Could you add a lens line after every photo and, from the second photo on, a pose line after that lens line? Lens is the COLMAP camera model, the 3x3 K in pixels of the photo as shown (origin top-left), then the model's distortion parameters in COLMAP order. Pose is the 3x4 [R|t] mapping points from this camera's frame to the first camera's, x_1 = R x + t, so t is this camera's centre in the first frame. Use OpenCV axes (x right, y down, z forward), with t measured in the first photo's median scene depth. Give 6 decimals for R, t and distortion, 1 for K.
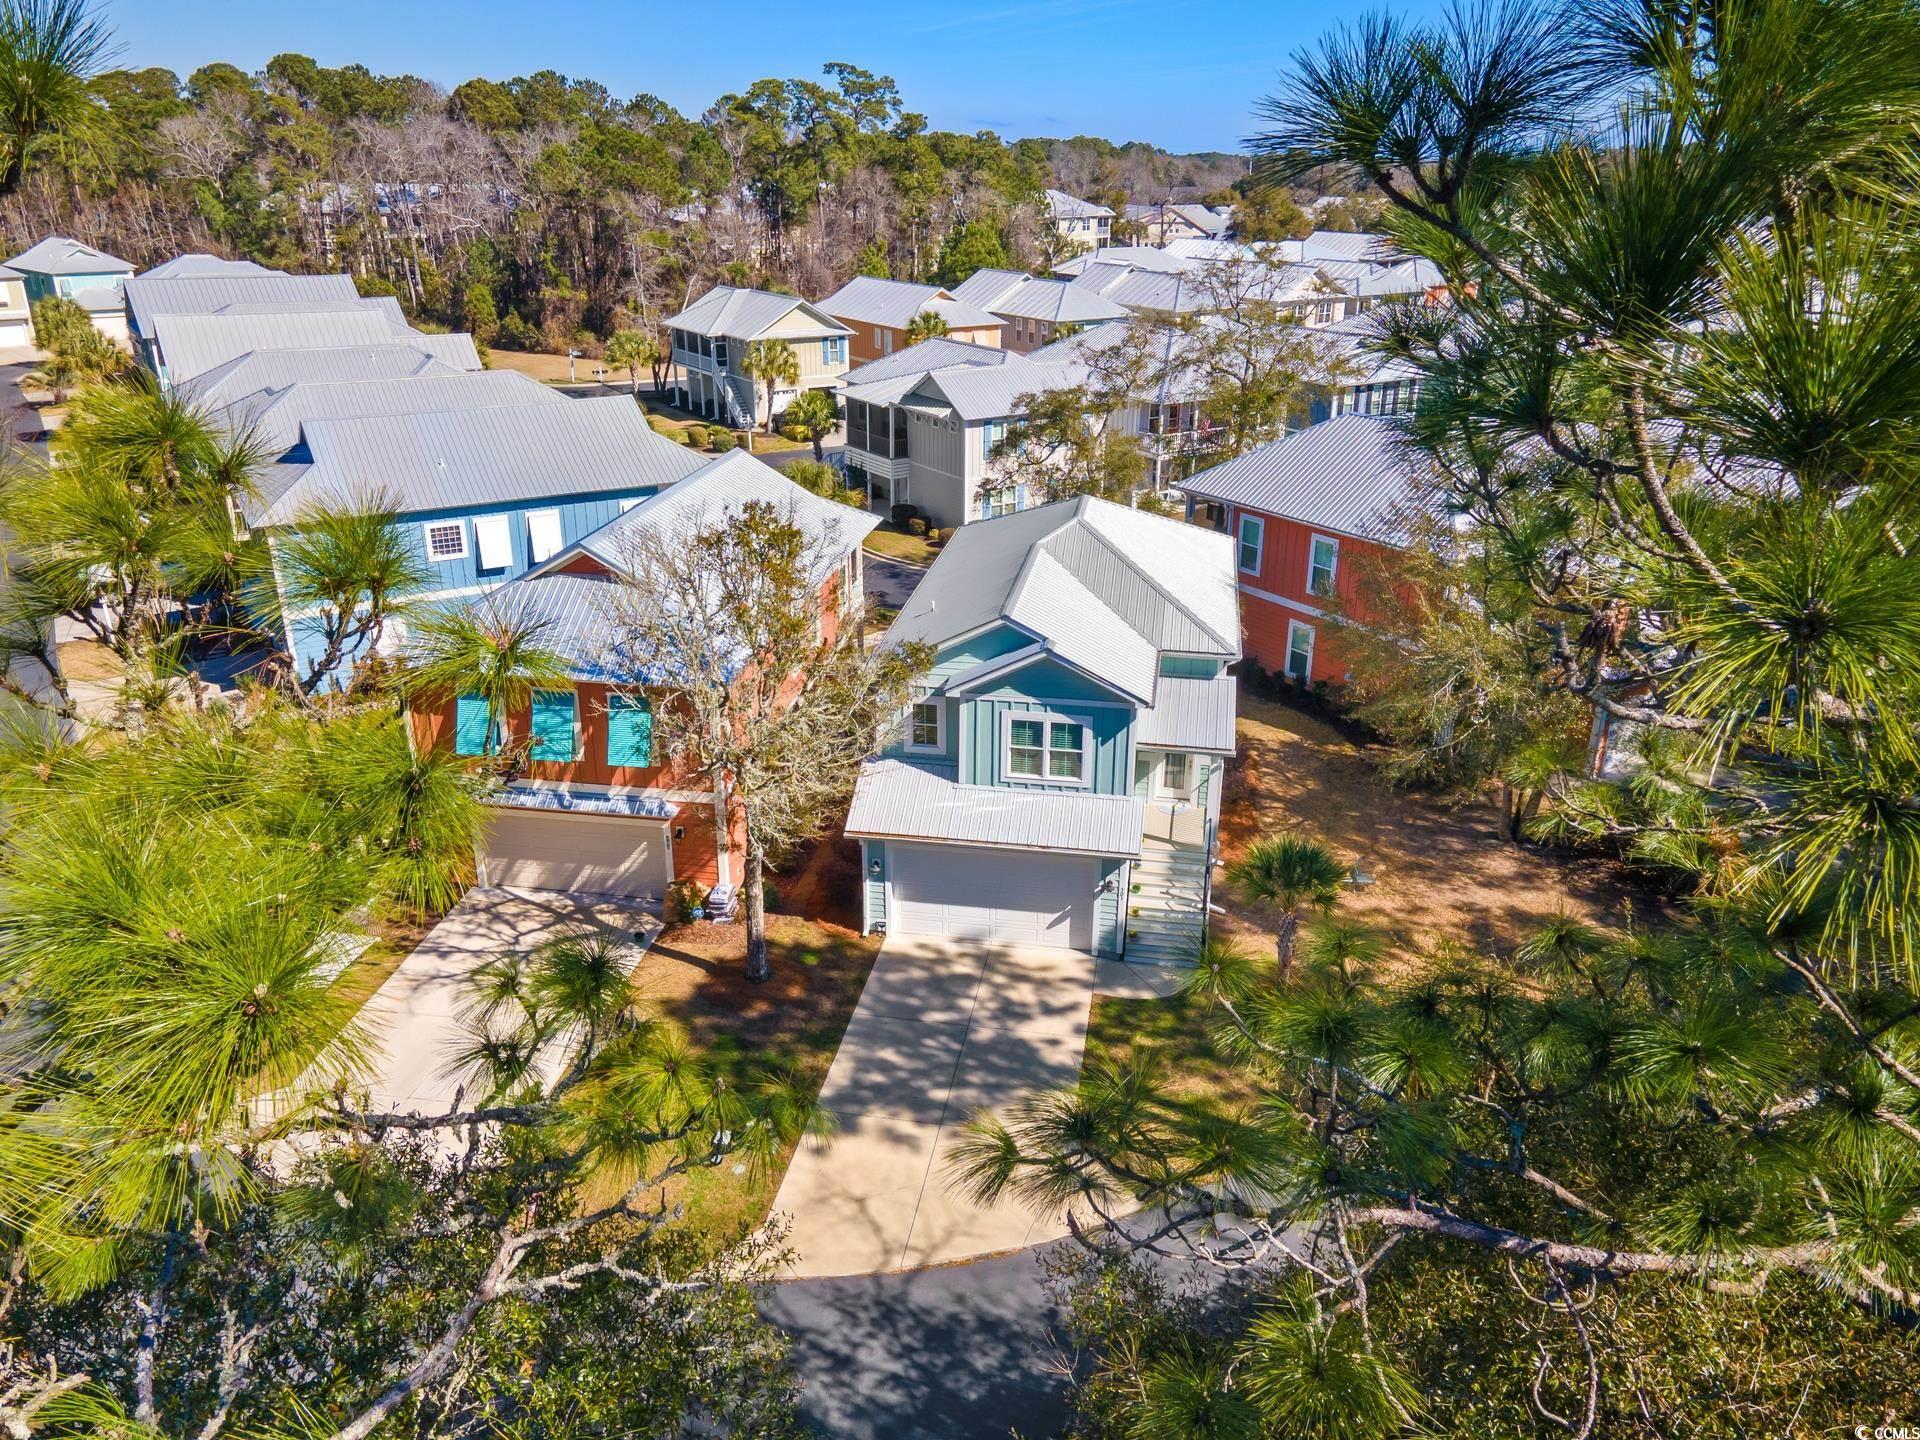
lens RADIAL K [[1390.8, 0, 960.0], [0, 1390.8, 720.0], [0, 0, 1]] dist [0.051754, 0.005718]
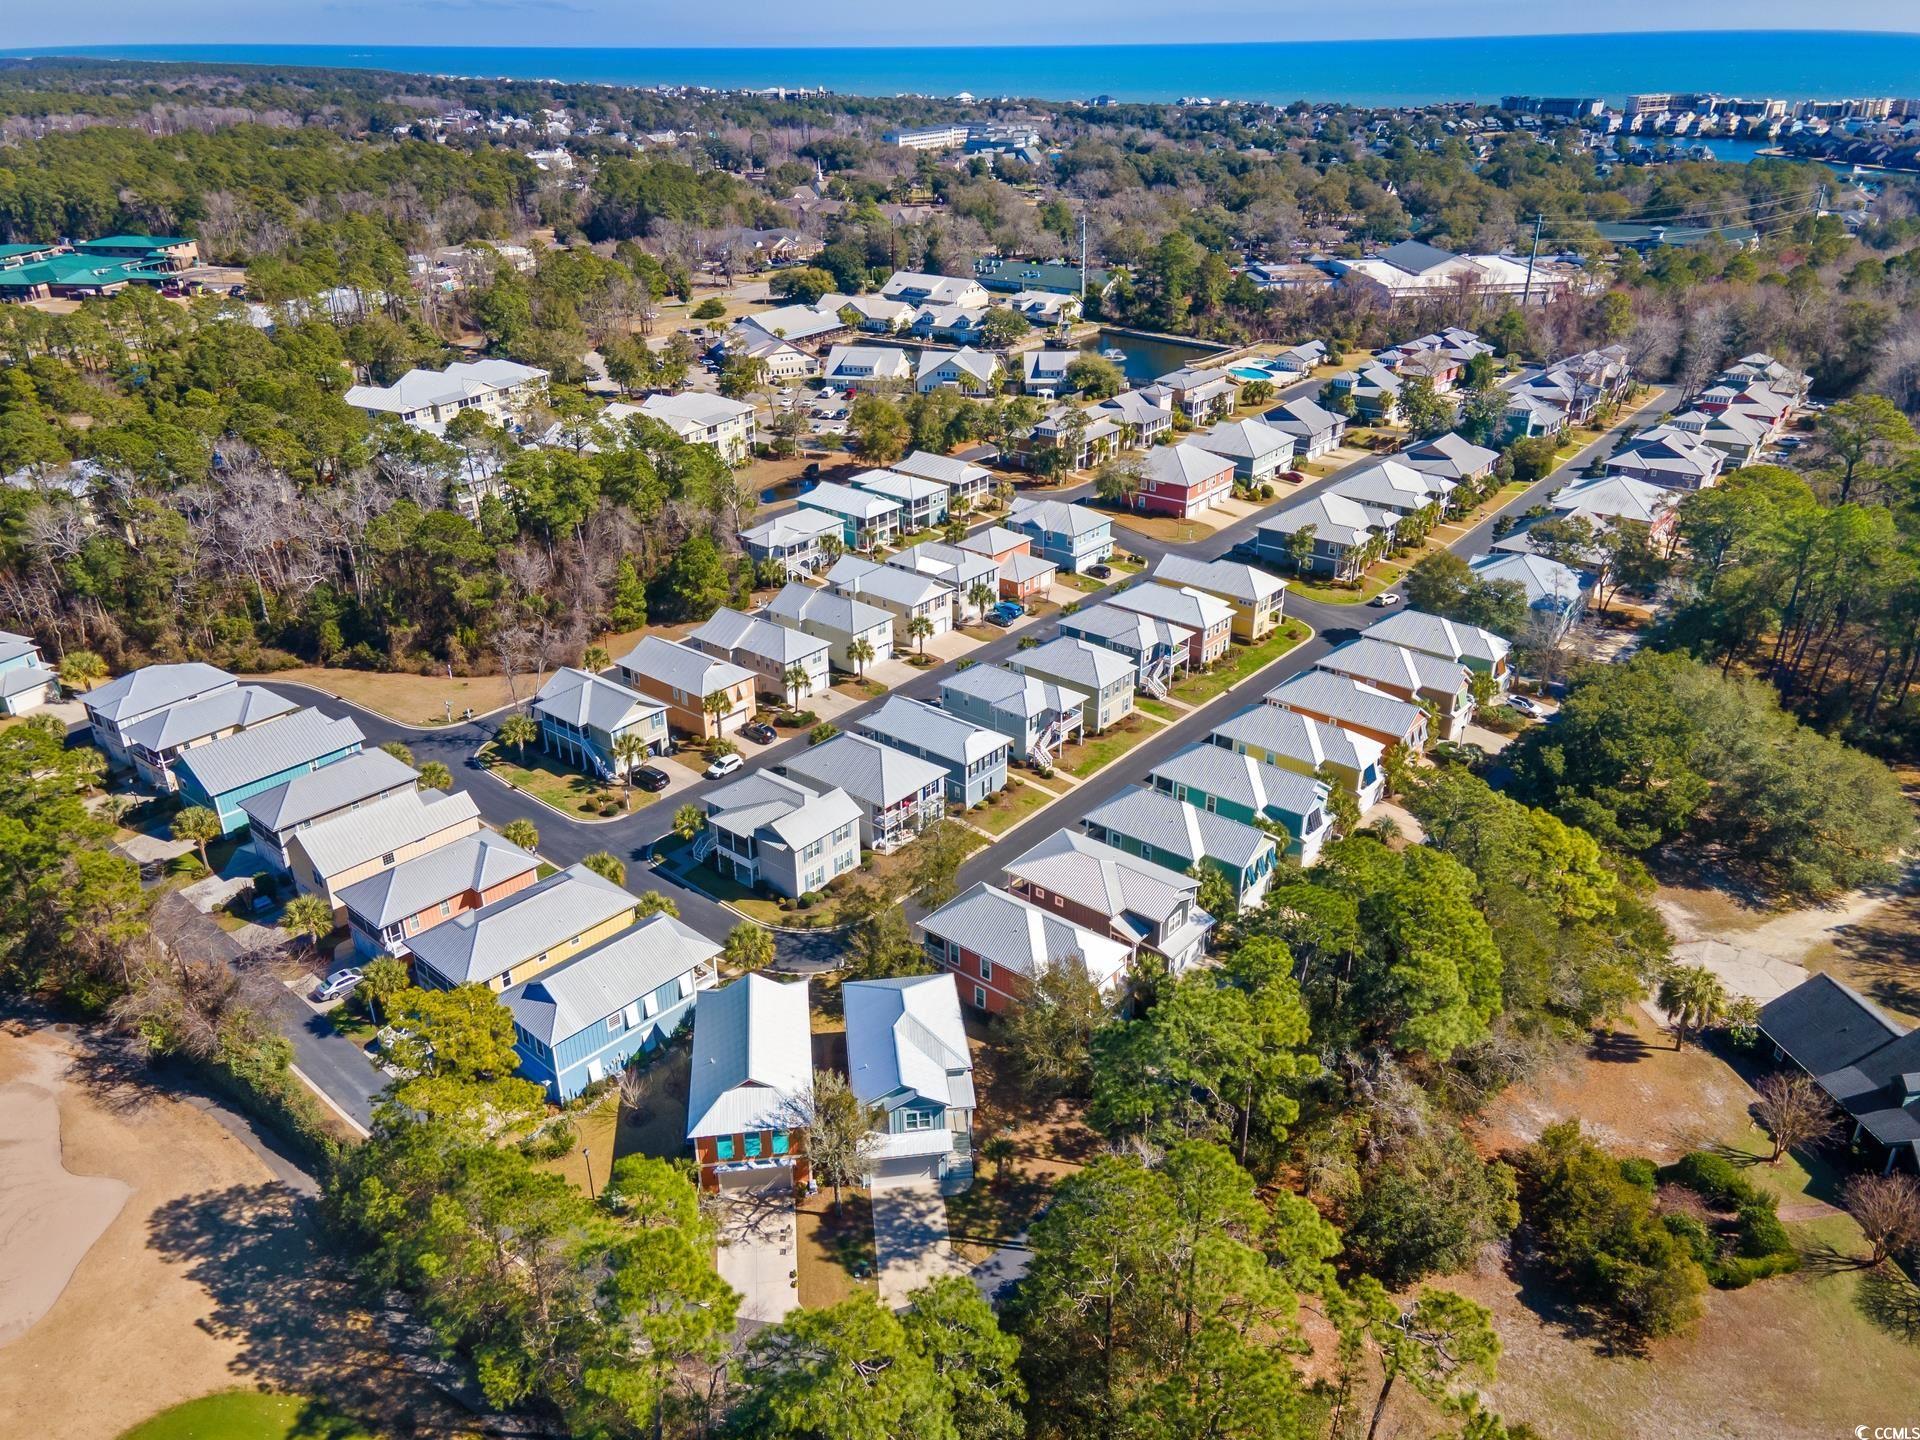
lens RADIAL K [[1390.8, 0, 960.0], [0, 1390.8, 720.0], [0, 0, 1]] dist [0.051754, 0.005718]
pose [[0.957349, -0.123049, 0.261425, -0.486279], [0.106391, 0.991338, 0.076999, -0.972302], [-0.268635, -0.045902, 0.962148, -1.733655]]
